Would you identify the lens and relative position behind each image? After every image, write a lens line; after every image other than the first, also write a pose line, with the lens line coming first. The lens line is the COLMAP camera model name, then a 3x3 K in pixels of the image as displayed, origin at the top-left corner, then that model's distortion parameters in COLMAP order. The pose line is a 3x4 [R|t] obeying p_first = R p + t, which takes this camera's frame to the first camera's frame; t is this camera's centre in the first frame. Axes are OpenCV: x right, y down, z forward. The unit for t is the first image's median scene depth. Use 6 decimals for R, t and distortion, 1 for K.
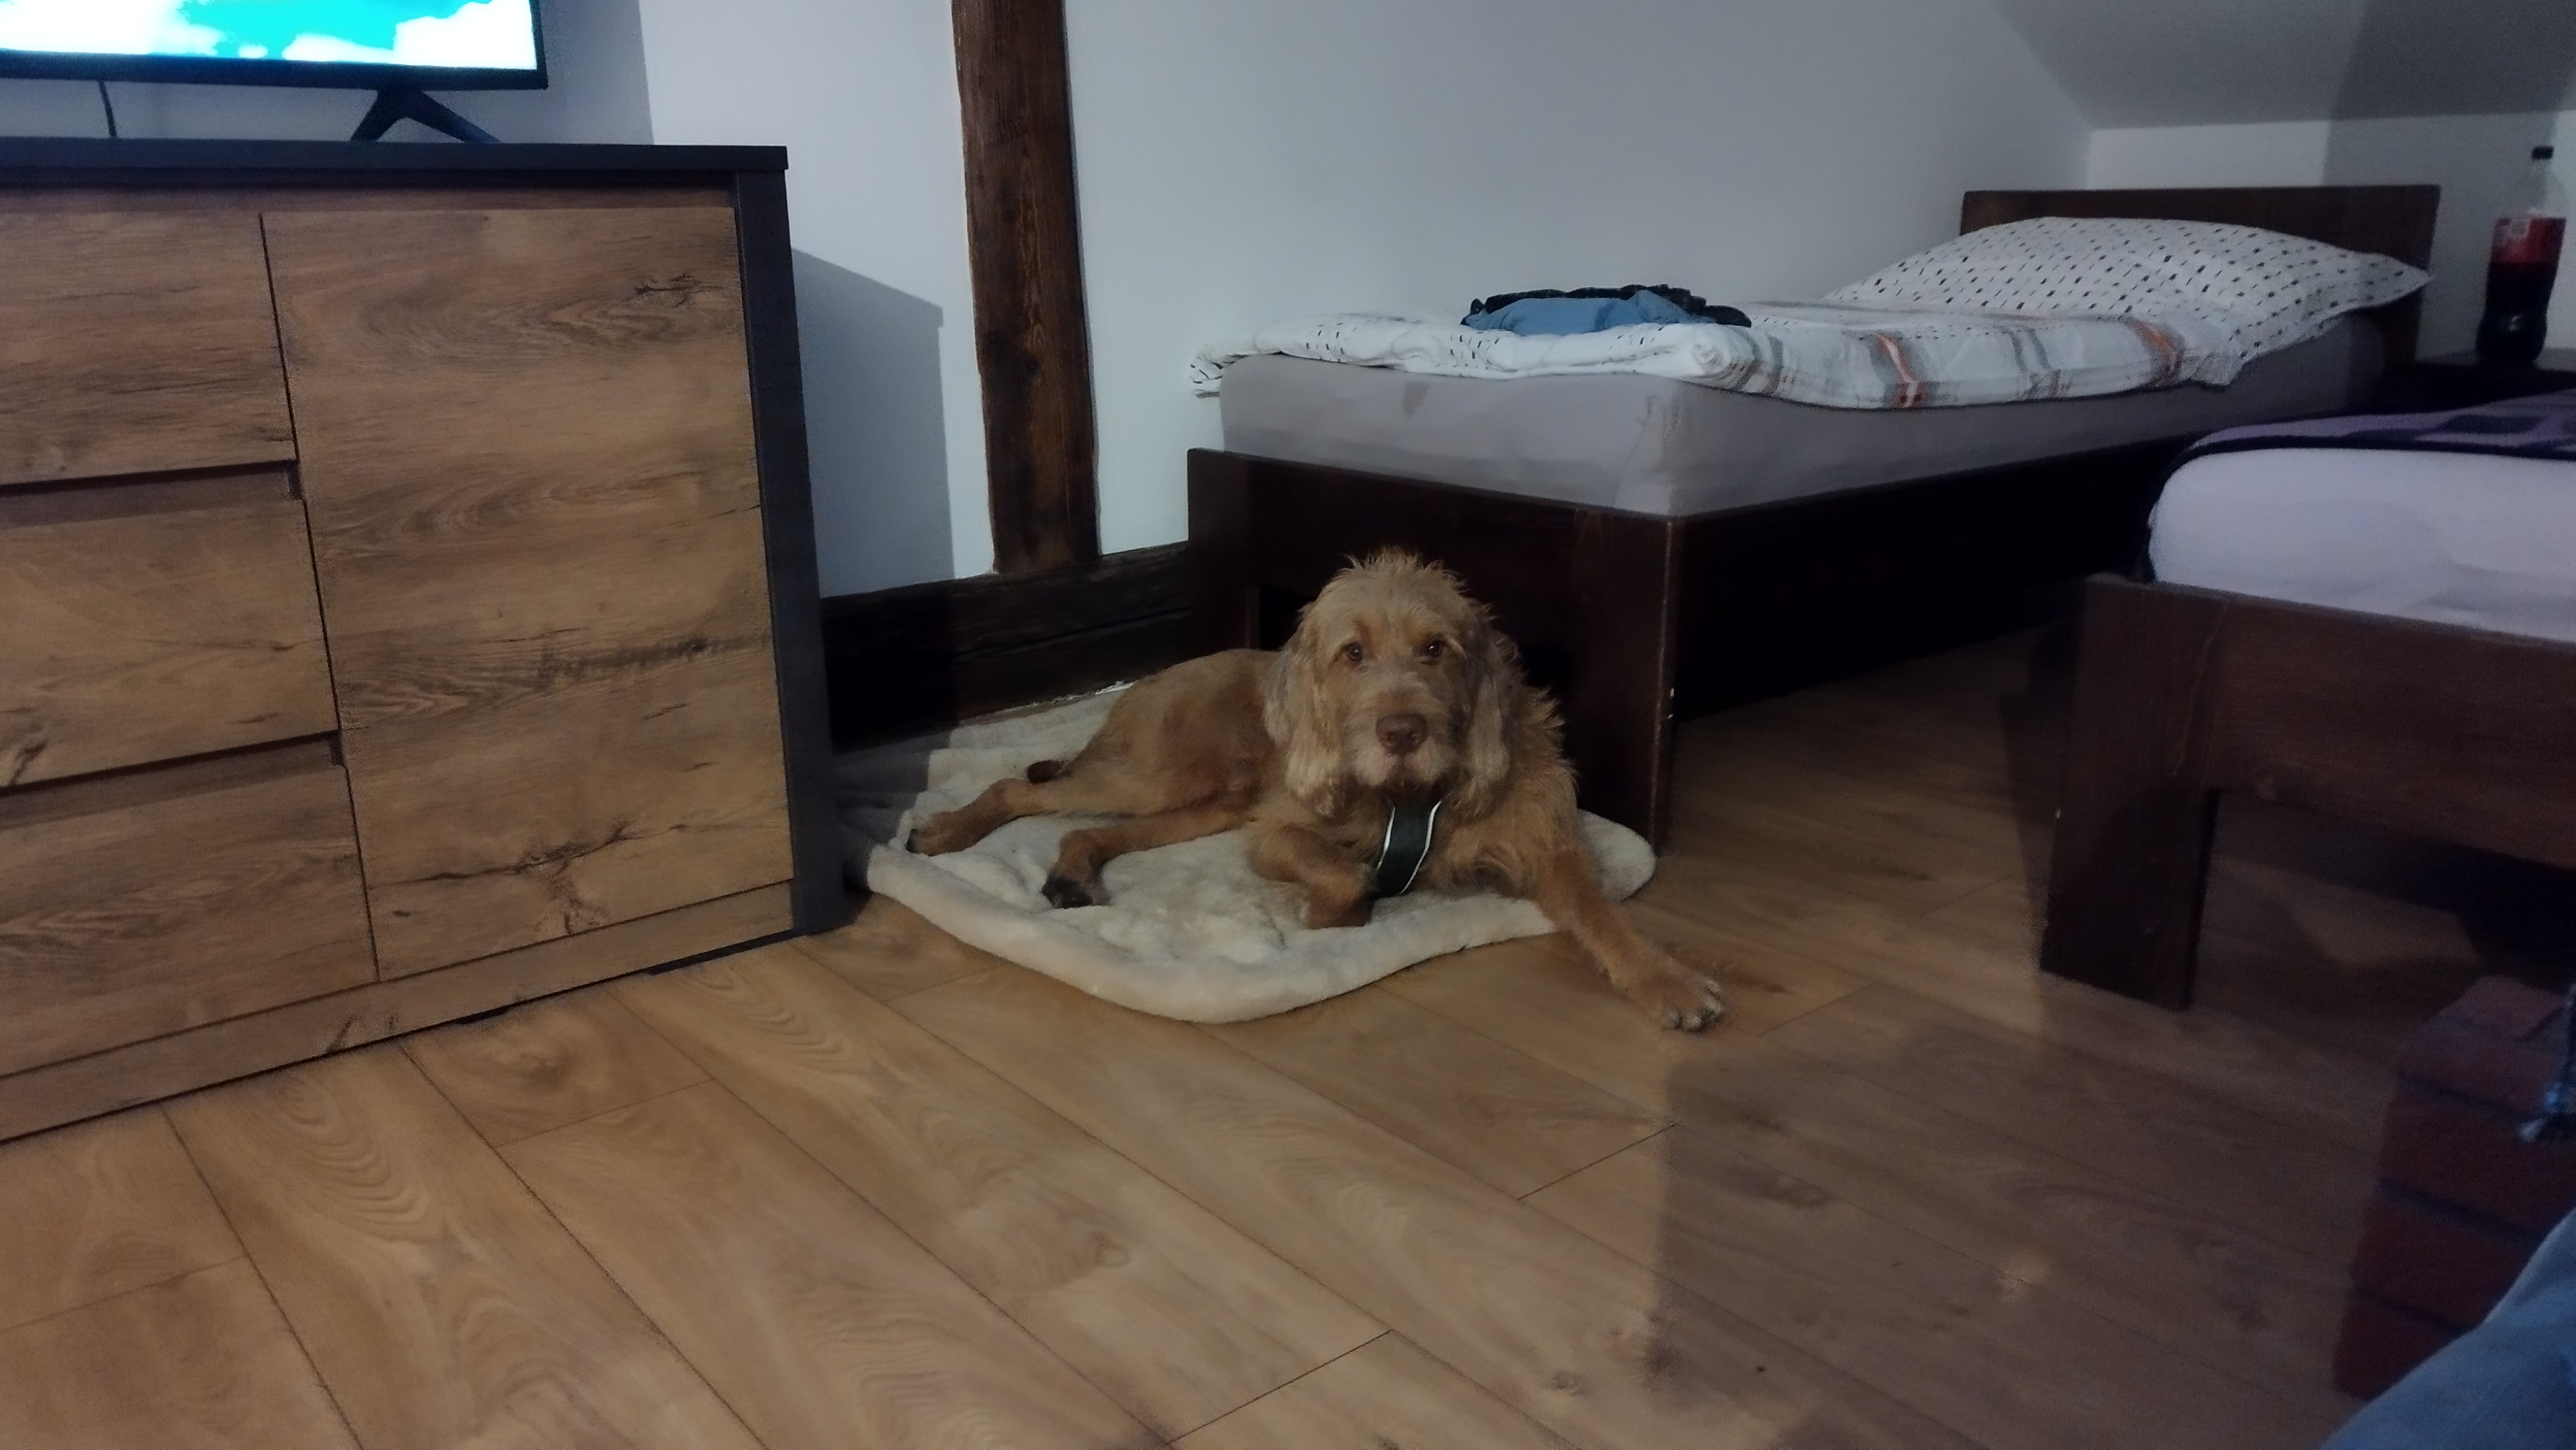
lens RADIAL K [[1874.0, 0, 1288.0], [0, 1874.0, 725.0], [0, 0, 1]] dist [-0.009310, -0.001168]
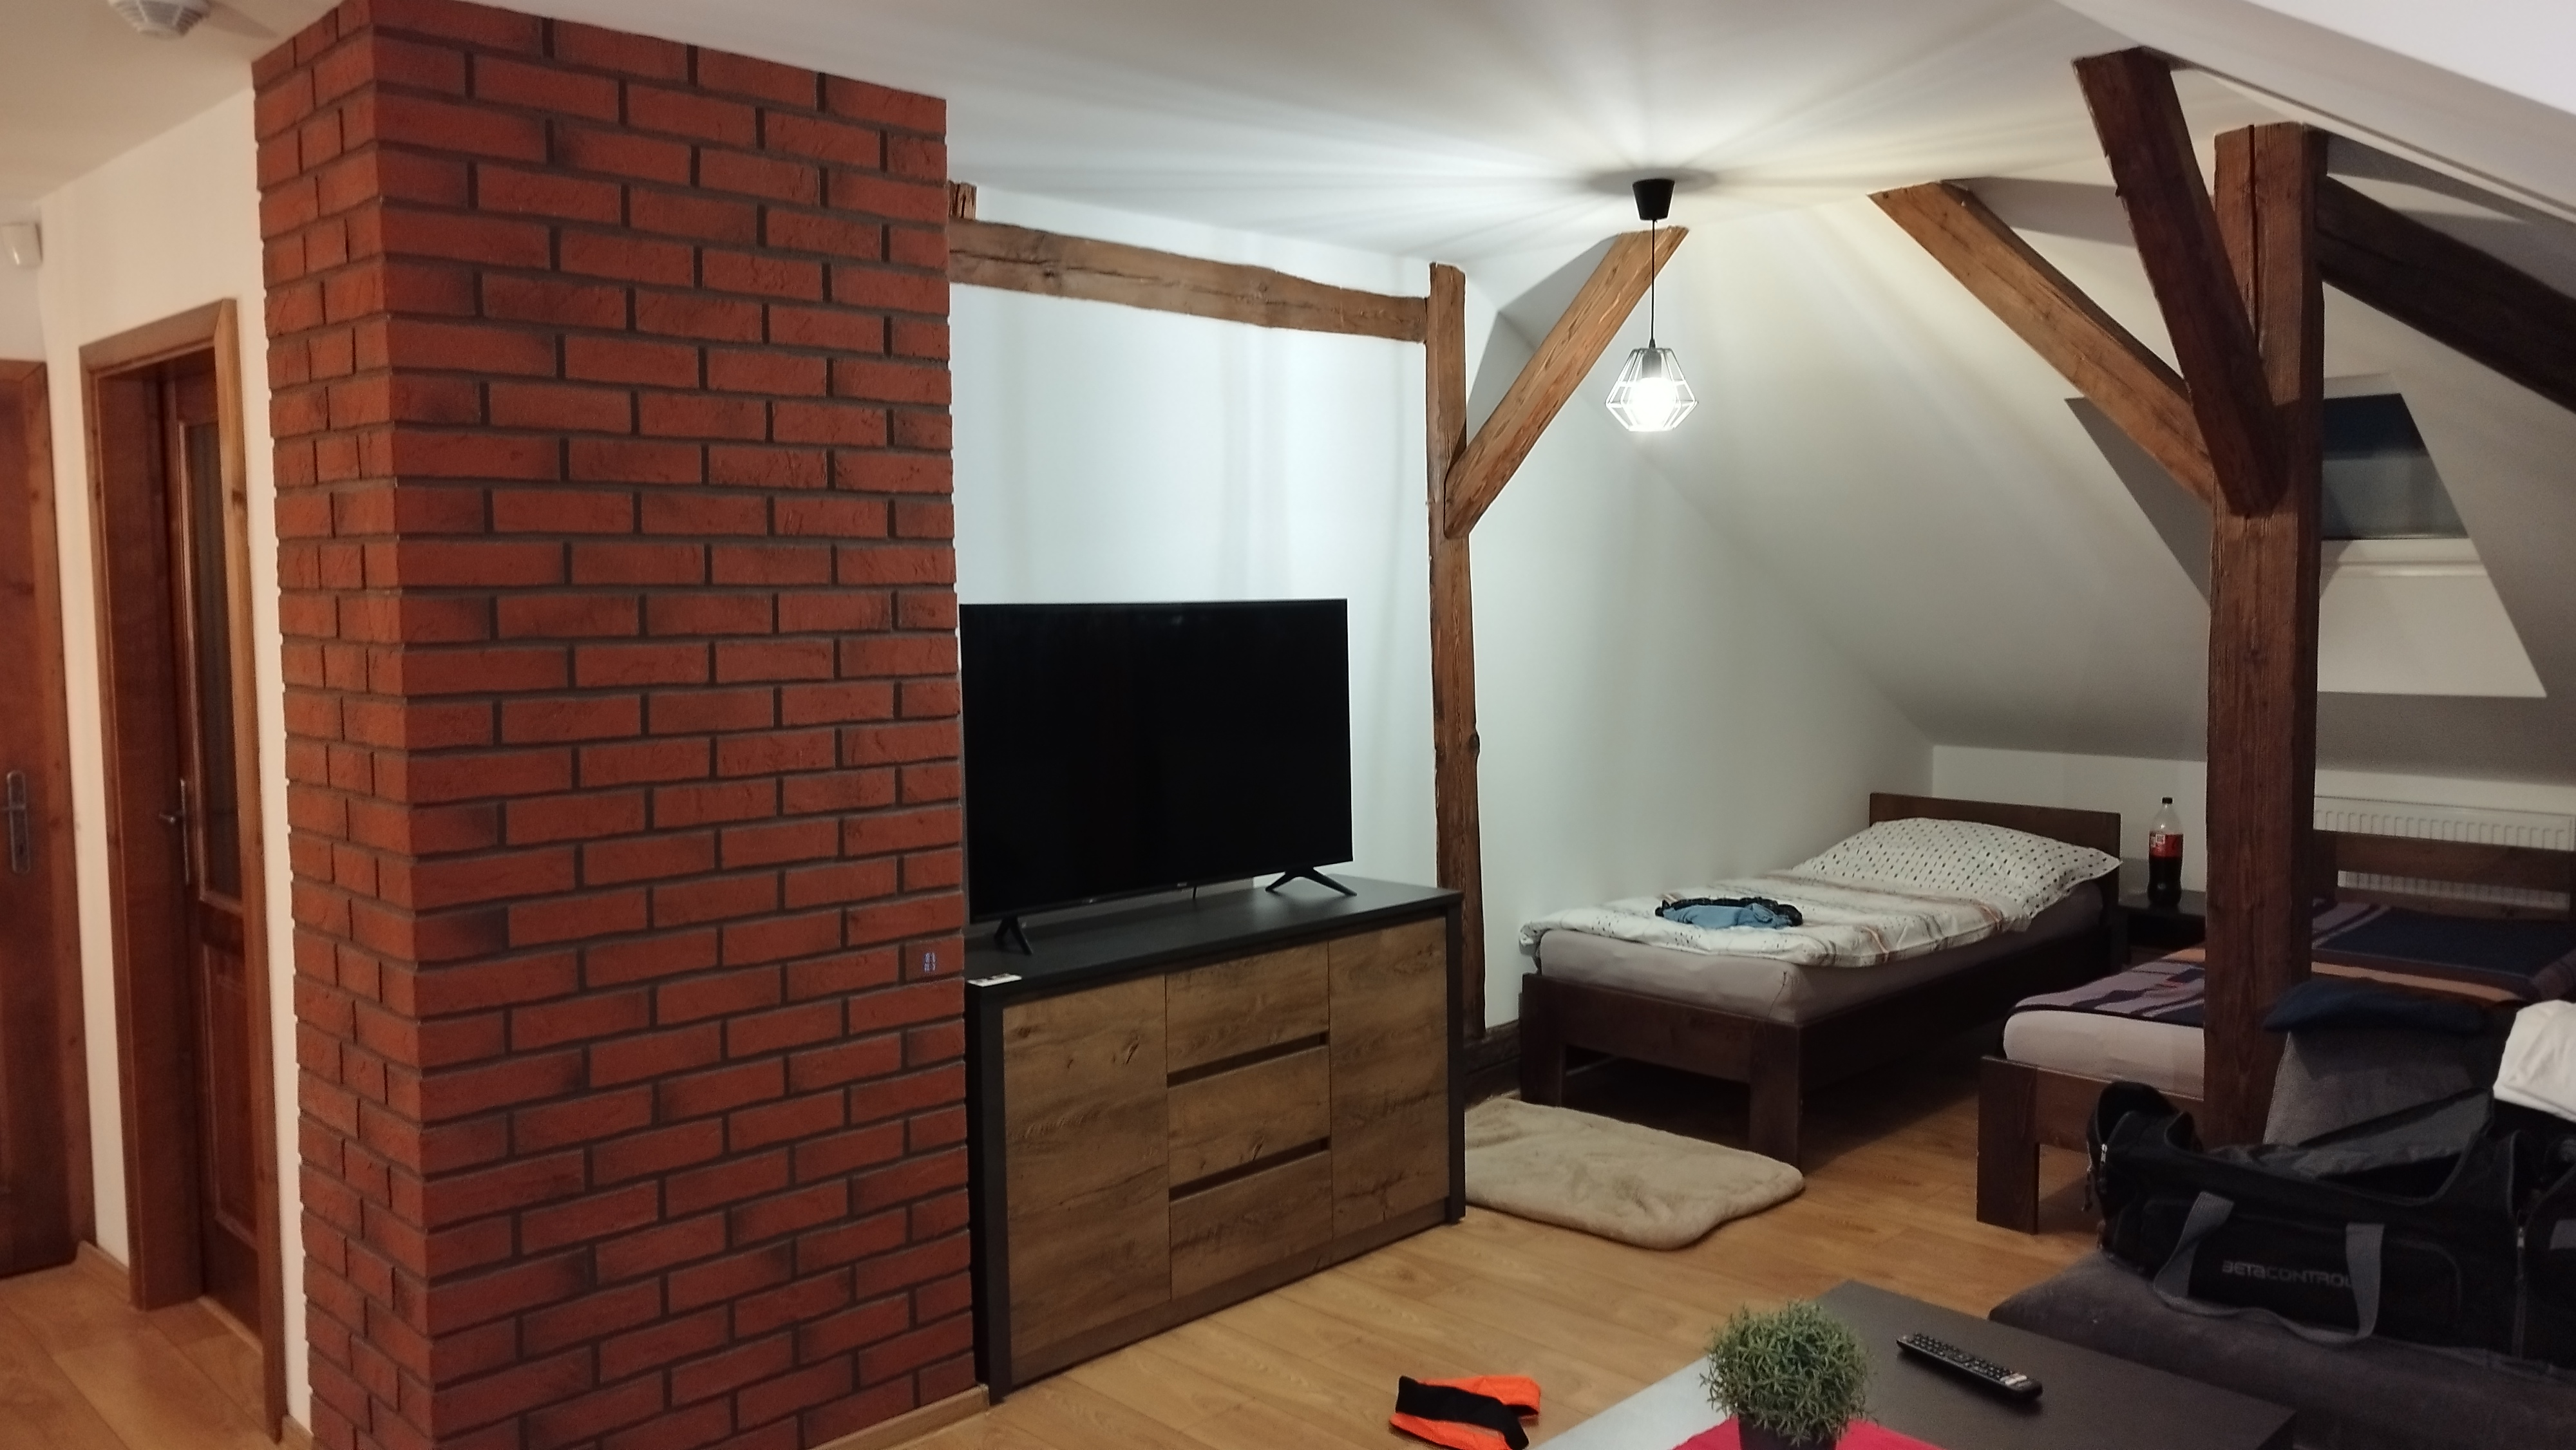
lens RADIAL K [[1875.9, 0, 1301.8], [0, 1875.9, 663.7], [0, 0, 1]] dist [0.012325, -0.002356]
pose [[0.995607, -0.000392, 0.093631, -0.634422], [0.020731, 0.976095, -0.216352, -0.058360], [-0.091308, 0.217342, 0.971815, -1.316350]]
